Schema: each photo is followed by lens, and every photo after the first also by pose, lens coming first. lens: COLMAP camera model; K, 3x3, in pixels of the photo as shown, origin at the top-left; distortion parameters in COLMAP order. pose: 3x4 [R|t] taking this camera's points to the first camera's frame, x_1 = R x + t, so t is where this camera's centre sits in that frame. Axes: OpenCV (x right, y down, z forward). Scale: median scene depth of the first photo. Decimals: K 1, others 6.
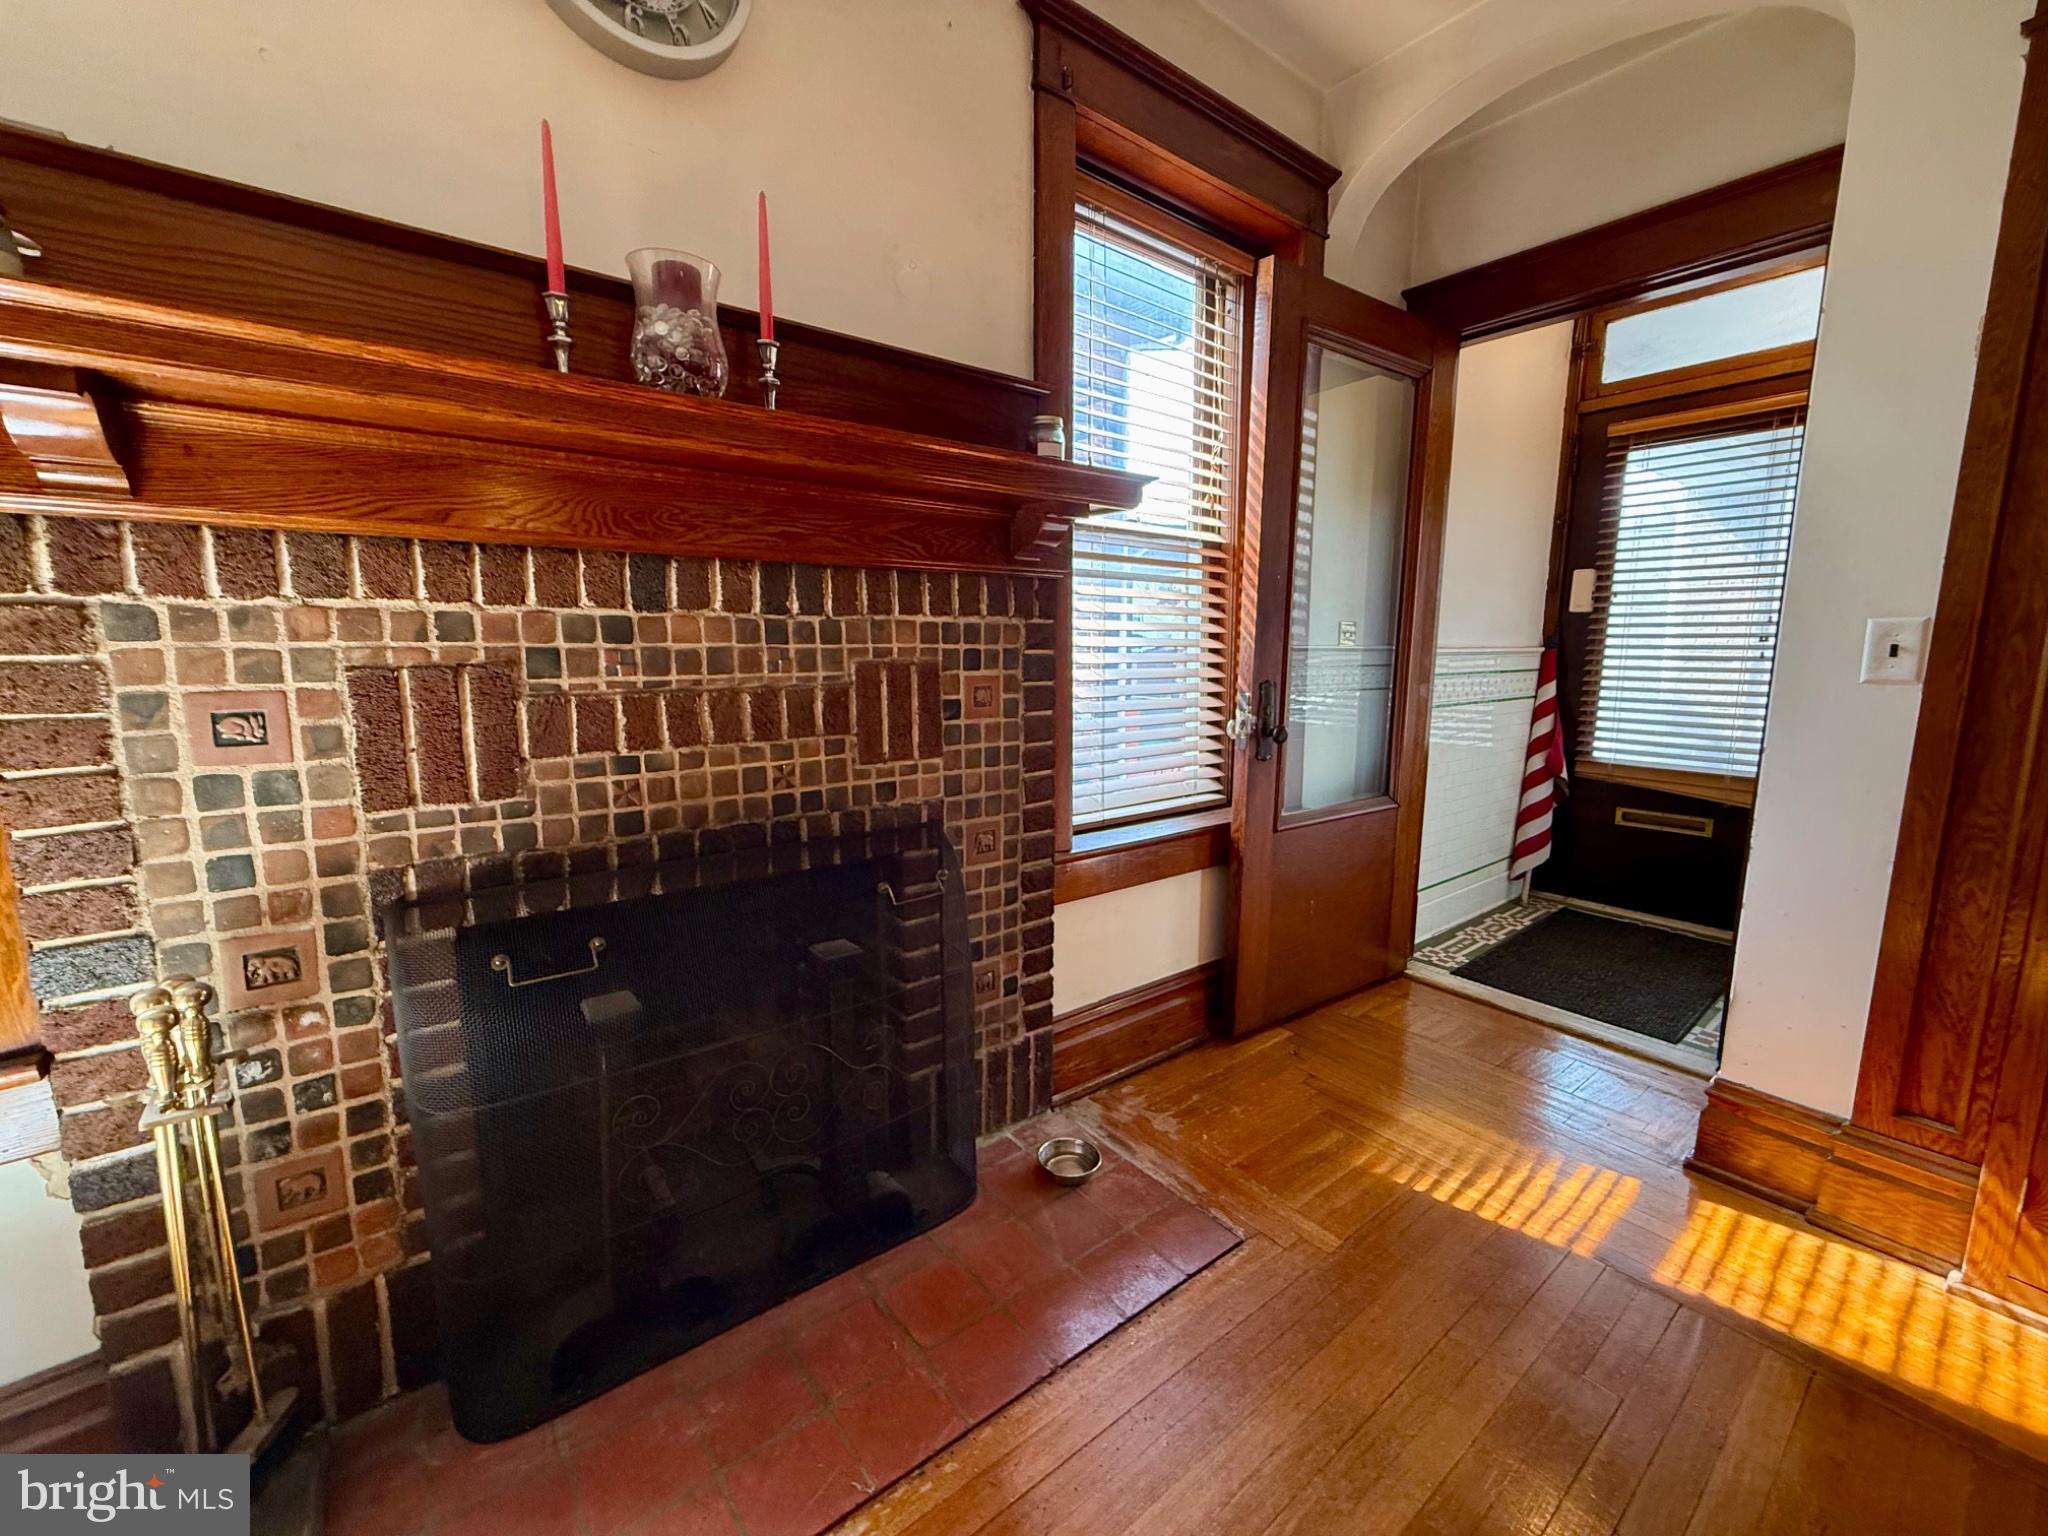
lens RADIAL K [[816.4, 0, 1020.2], [0, 816.4, 763.6], [0, 0, 1]] dist [0.001459, 0.000294]
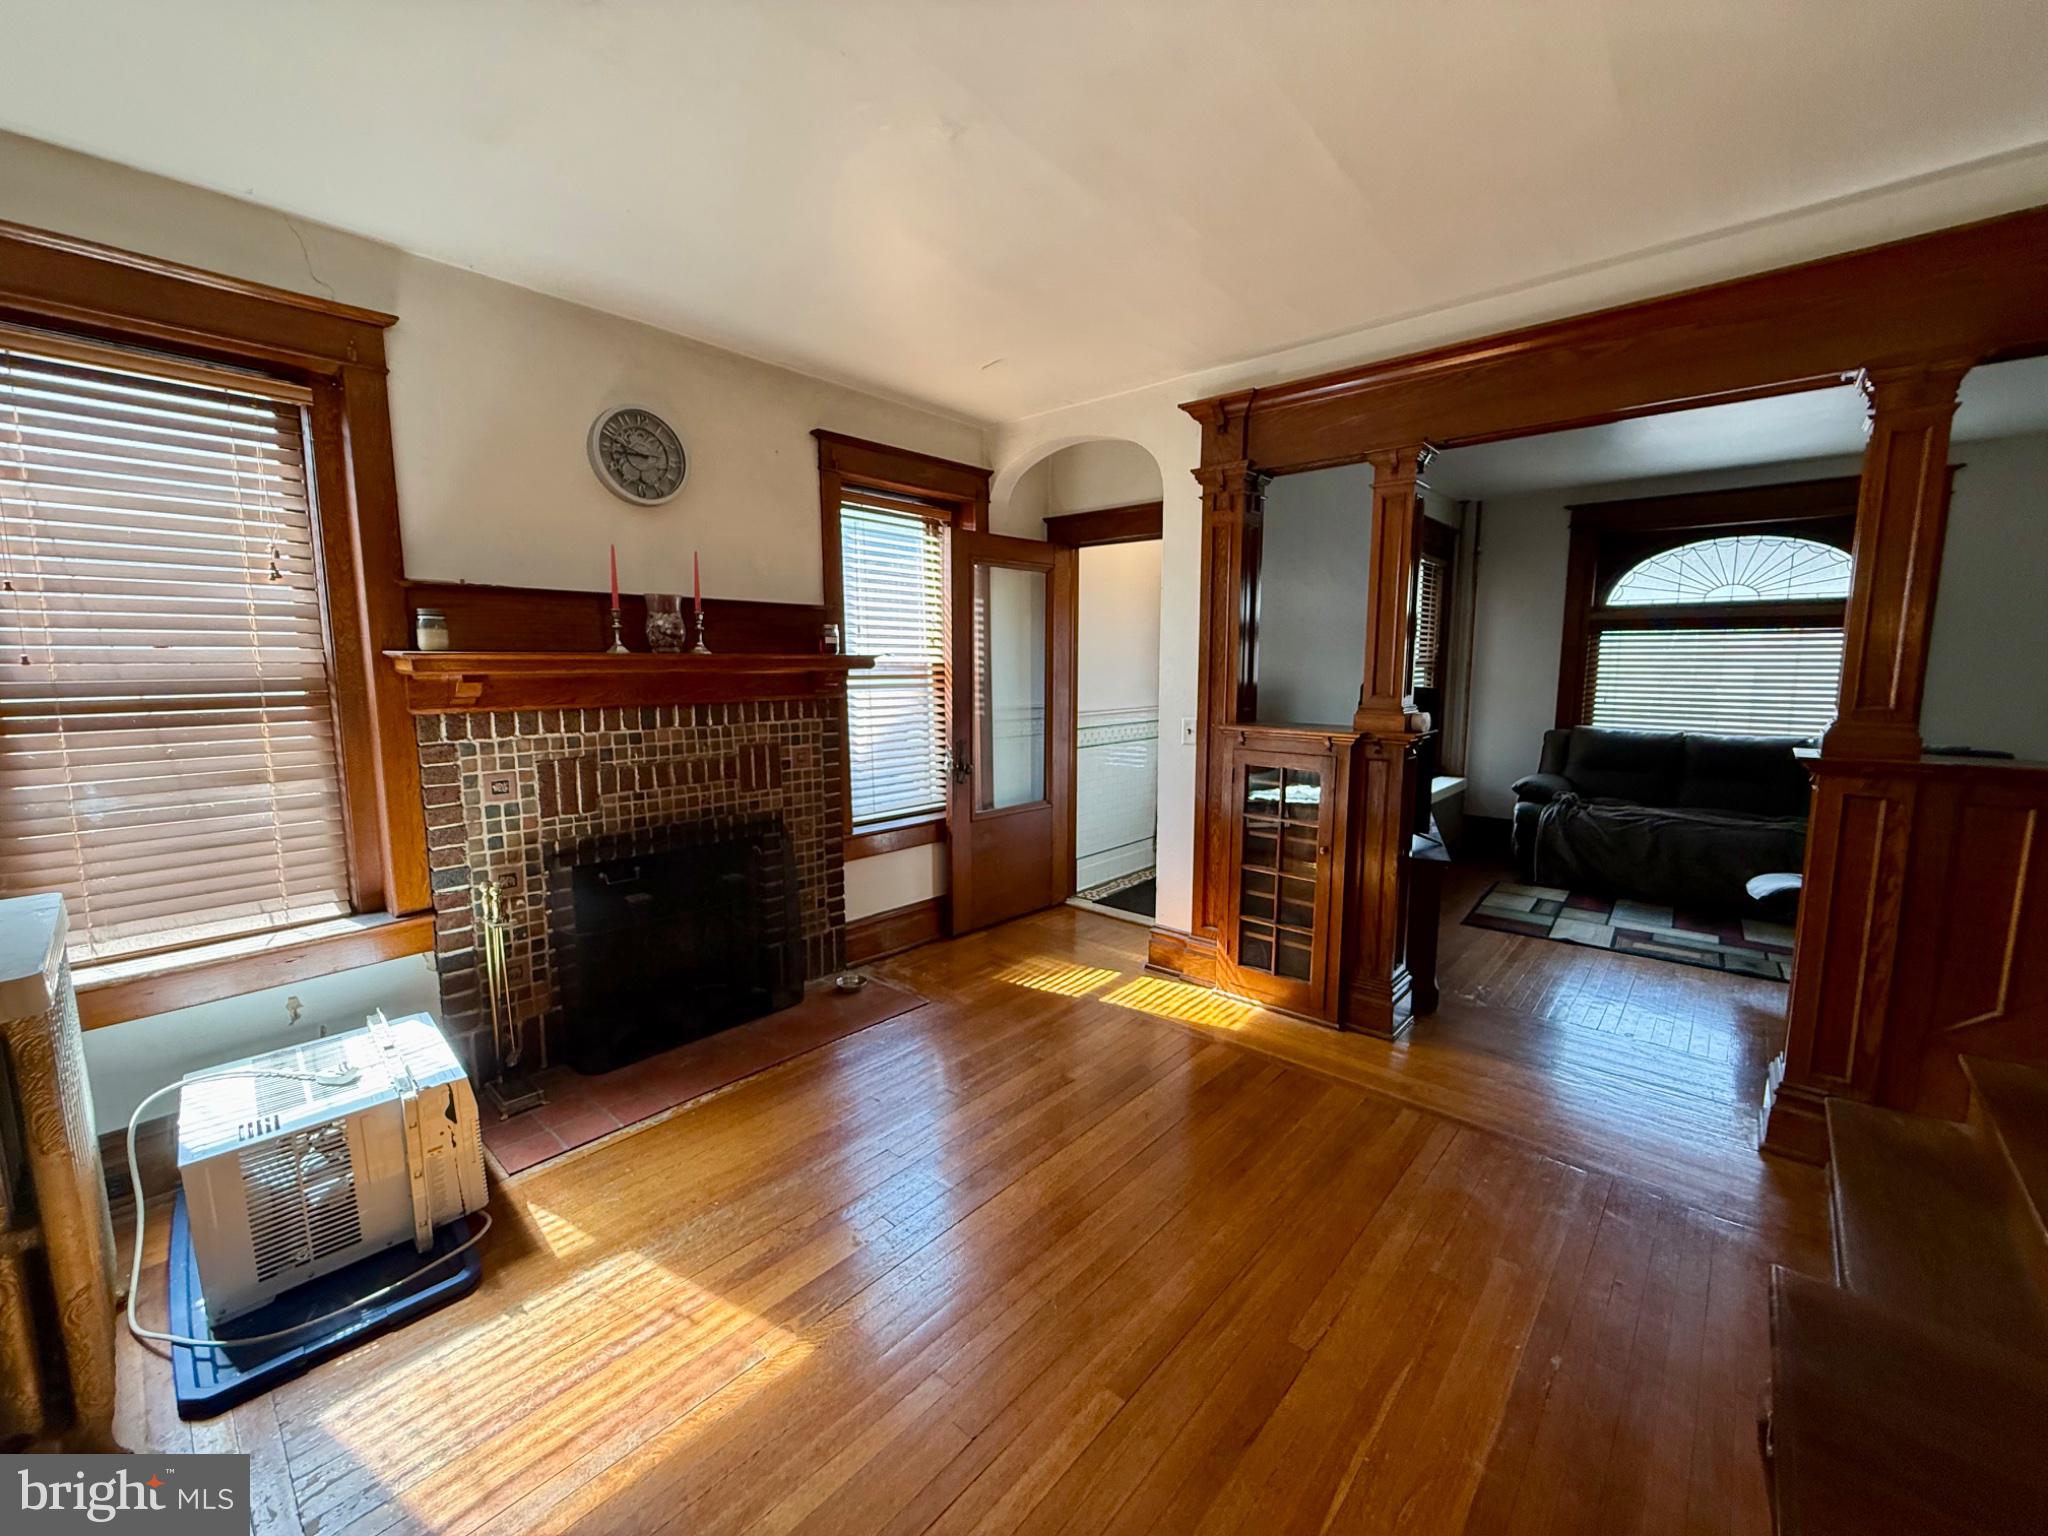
lens RADIAL K [[816.4, 0, 1020.2], [0, 816.4, 763.6], [0, 0, 1]] dist [0.001459, 0.000294]
pose [[0.983747, -0.026342, 0.177616, 0.144922], [0.030389, 0.999336, -0.020105, -0.010171], [-0.176968, 0.025175, 0.983895, -1.247324]]
